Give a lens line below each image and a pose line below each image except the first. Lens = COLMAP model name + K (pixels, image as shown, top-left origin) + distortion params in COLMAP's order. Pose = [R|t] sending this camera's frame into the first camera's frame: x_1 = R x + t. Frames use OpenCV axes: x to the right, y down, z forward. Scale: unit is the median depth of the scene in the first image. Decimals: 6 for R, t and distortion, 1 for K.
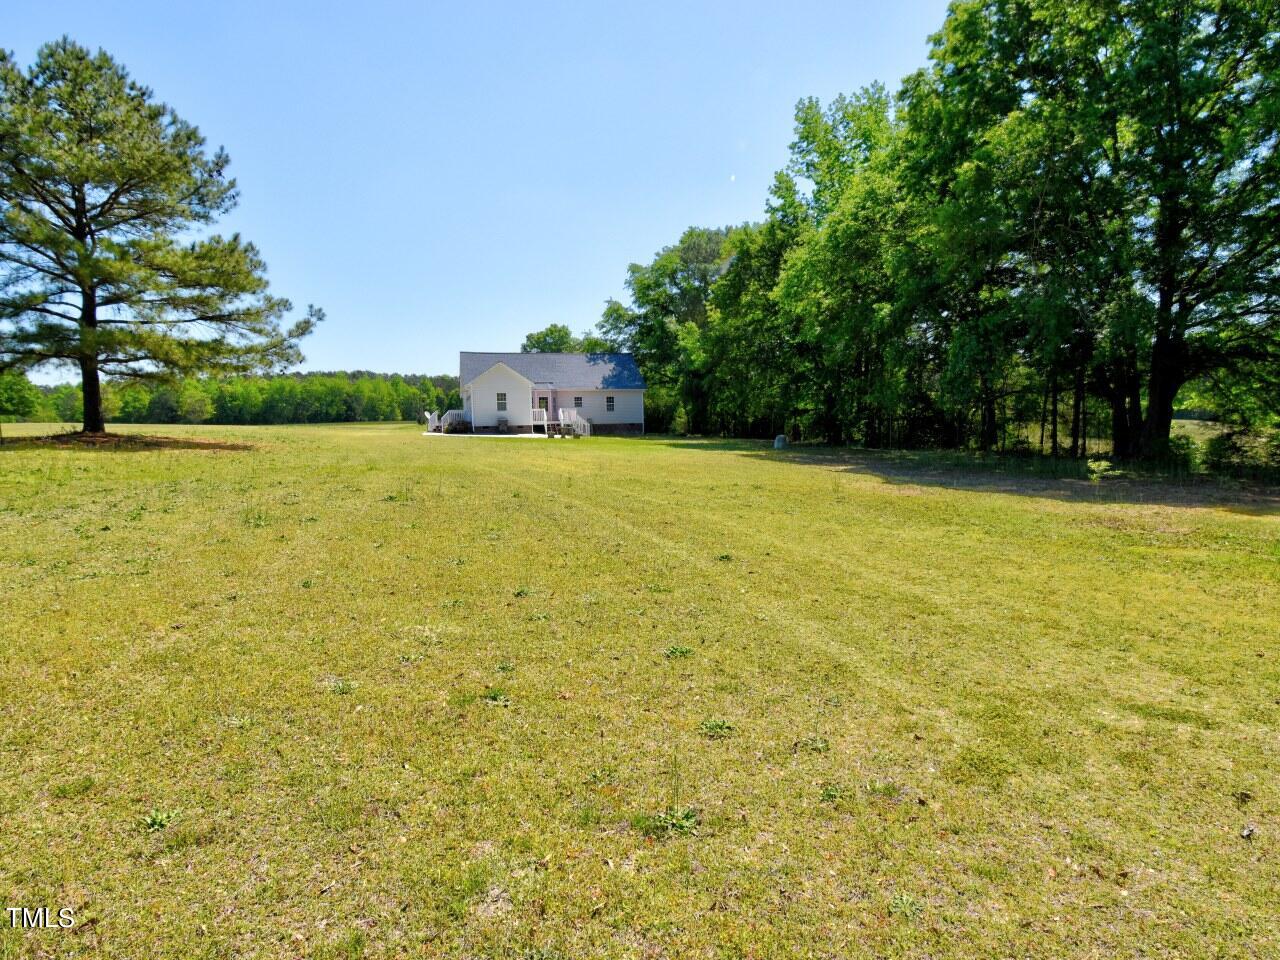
lens RADIAL K [[706.5, 0, 639.0], [0, 706.5, 483.5], [0, 0, 1]] dist [0.002864, 0.000148]
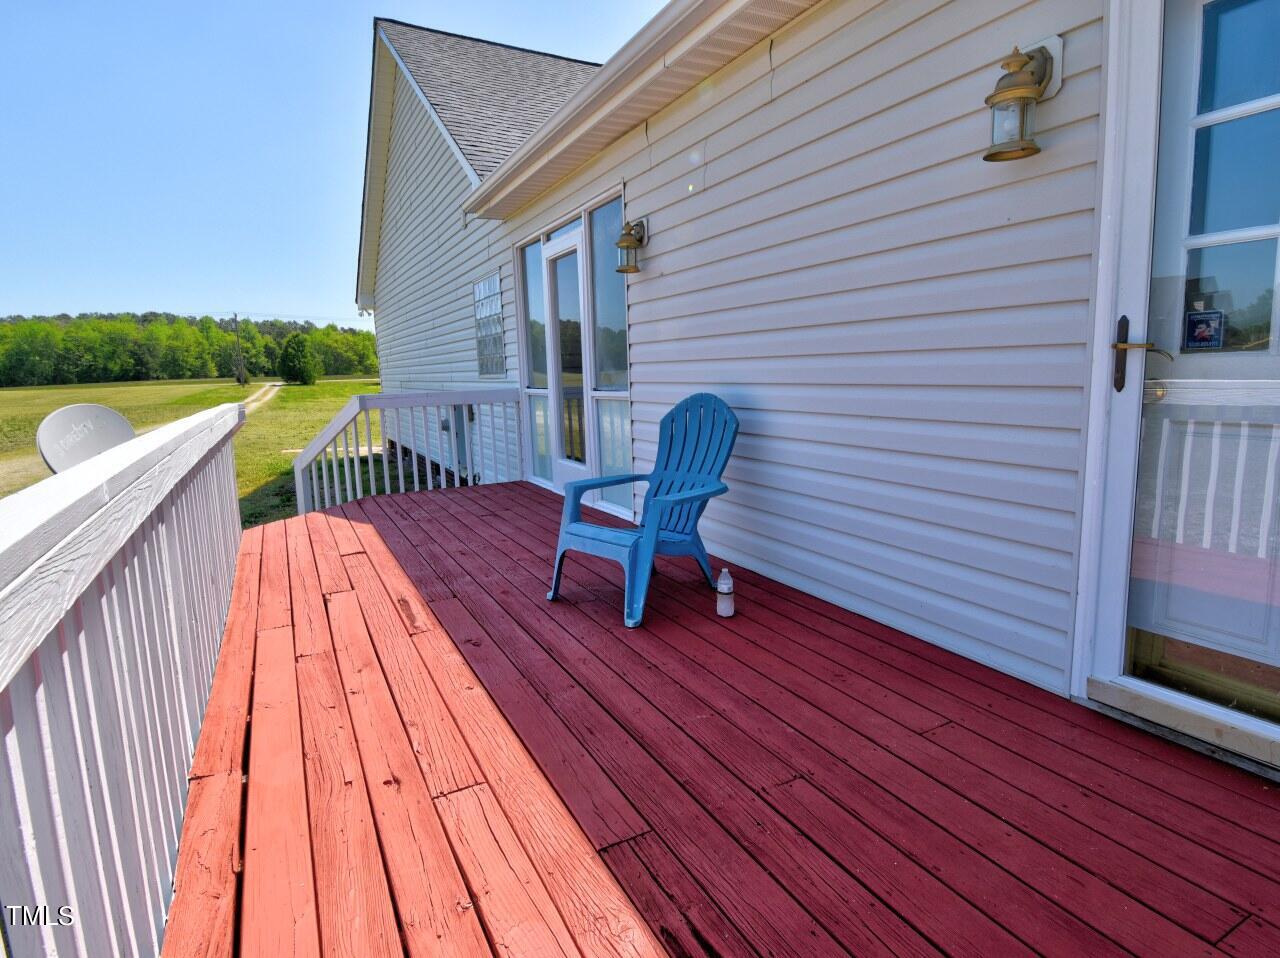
lens RADIAL K [[708.4, 0, 641.4], [0, 708.4, 473.8], [0, 0, 1]] dist [-0.005443, -0.001051]
pose [[0.979282, -0.039104, 0.198691, -0.041289], [0.028092, 0.997924, 0.057947, -0.016013], [-0.200544, -0.051165, 0.978348, 0.150833]]
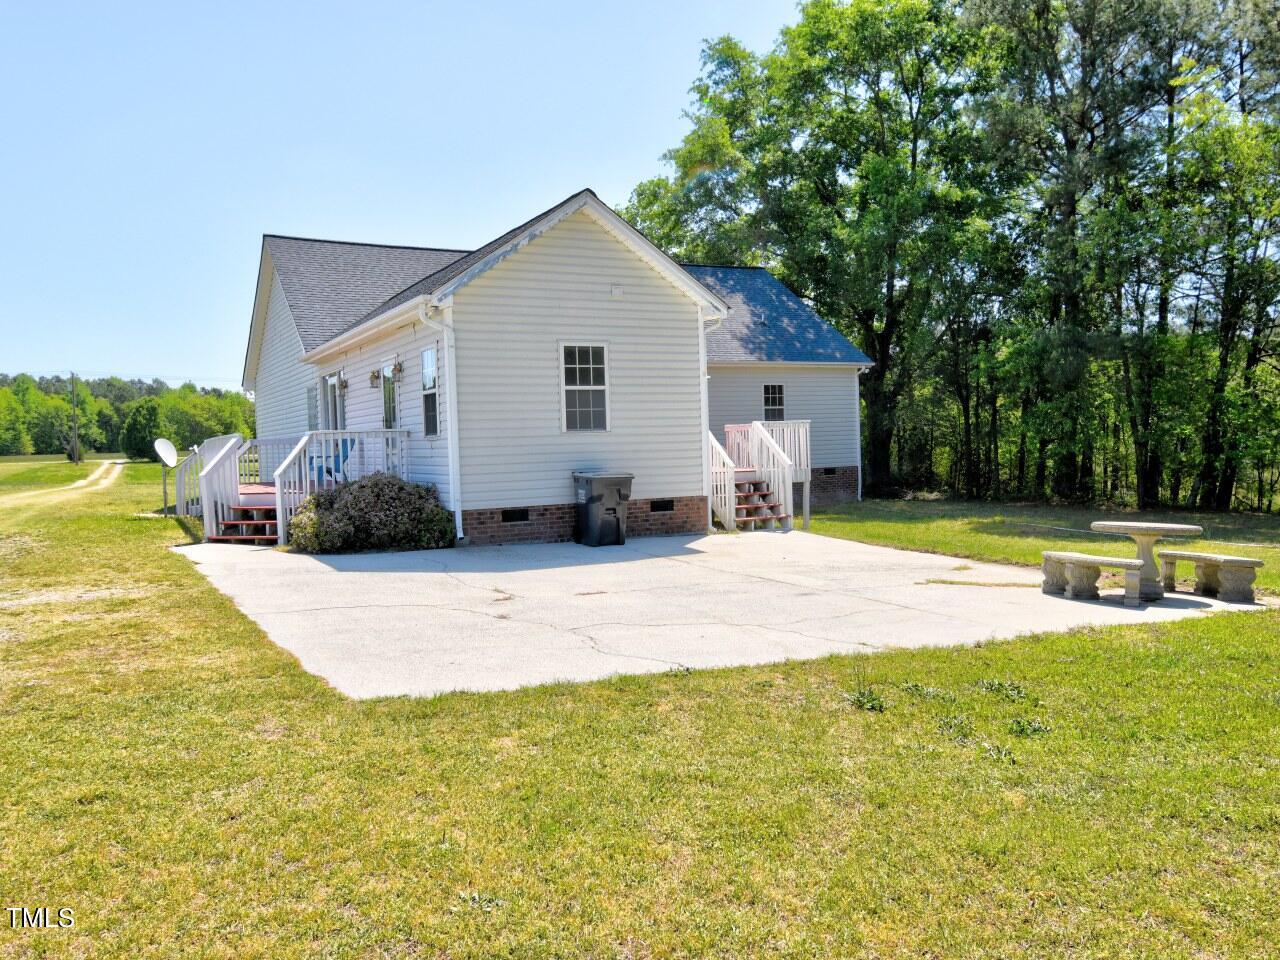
lens RADIAL K [[1004.5, 0, 640.5], [0, 1004.5, 480.3], [0, 0, 1]] dist [-0.007487, -0.001393]
pose [[0.975254, -0.020637, 0.220123, -0.034166], [0.032629, 0.998166, -0.050983, -0.010186], [-0.218667, 0.056904, 0.974139, 0.098898]]
